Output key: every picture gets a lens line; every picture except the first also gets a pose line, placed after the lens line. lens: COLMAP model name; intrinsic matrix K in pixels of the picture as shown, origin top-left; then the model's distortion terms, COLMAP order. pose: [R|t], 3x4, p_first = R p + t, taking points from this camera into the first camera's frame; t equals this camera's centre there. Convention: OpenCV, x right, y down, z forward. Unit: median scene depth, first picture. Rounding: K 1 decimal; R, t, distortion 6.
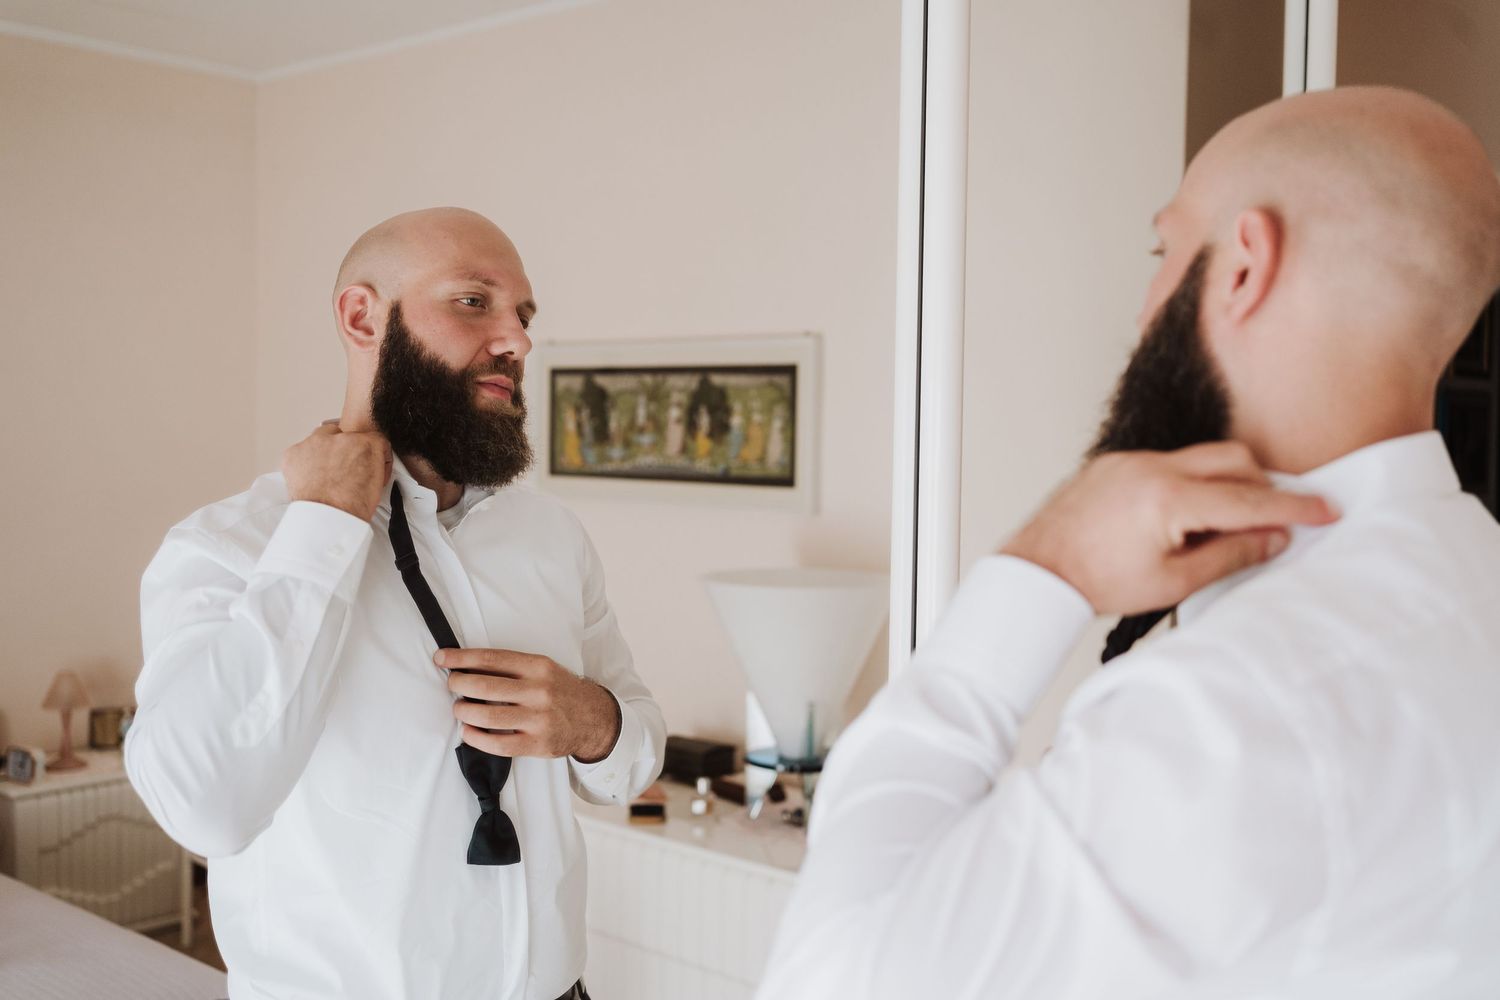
lens RADIAL K [[1522.3, 0, 746.5], [0, 1522.3, 505.1], [0, 0, 1]] dist [0.036592, 0.000000]
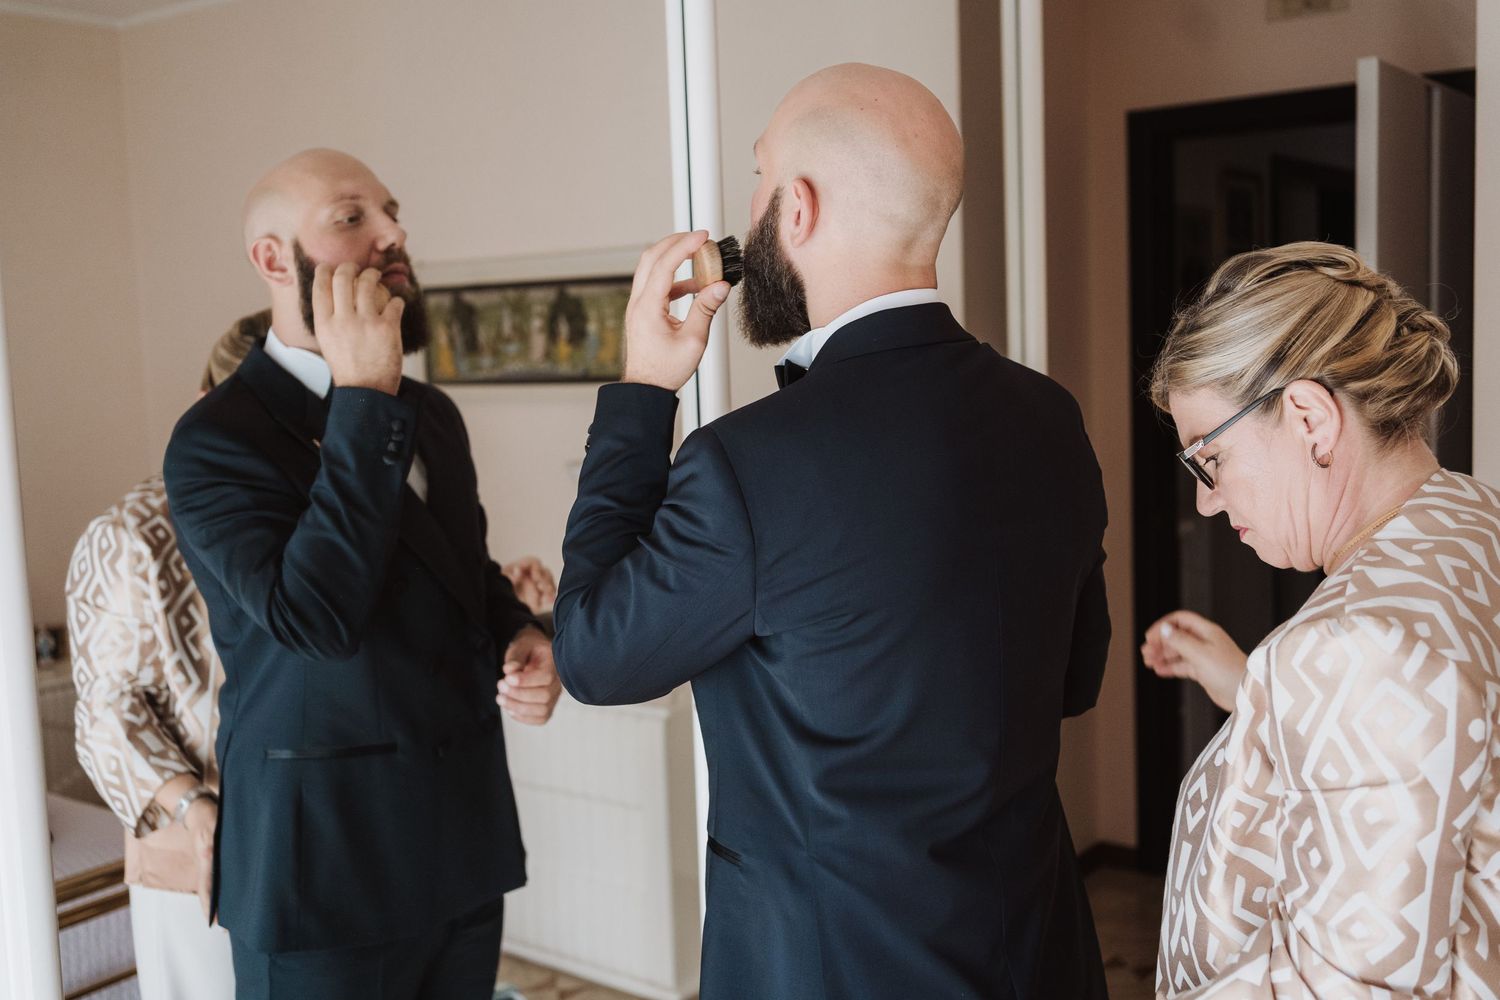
lens RADIAL K [[1522.3, 0, 752.6], [0, 1522.3, 487.9], [0, 0, 1]] dist [0.036592, 0.000000]
pose [[0.995349, -0.063232, 0.072682, 0.021400], [0.059552, 0.996884, 0.051726, 0.011474], [-0.075726, -0.047157, 0.996013, -0.127969]]
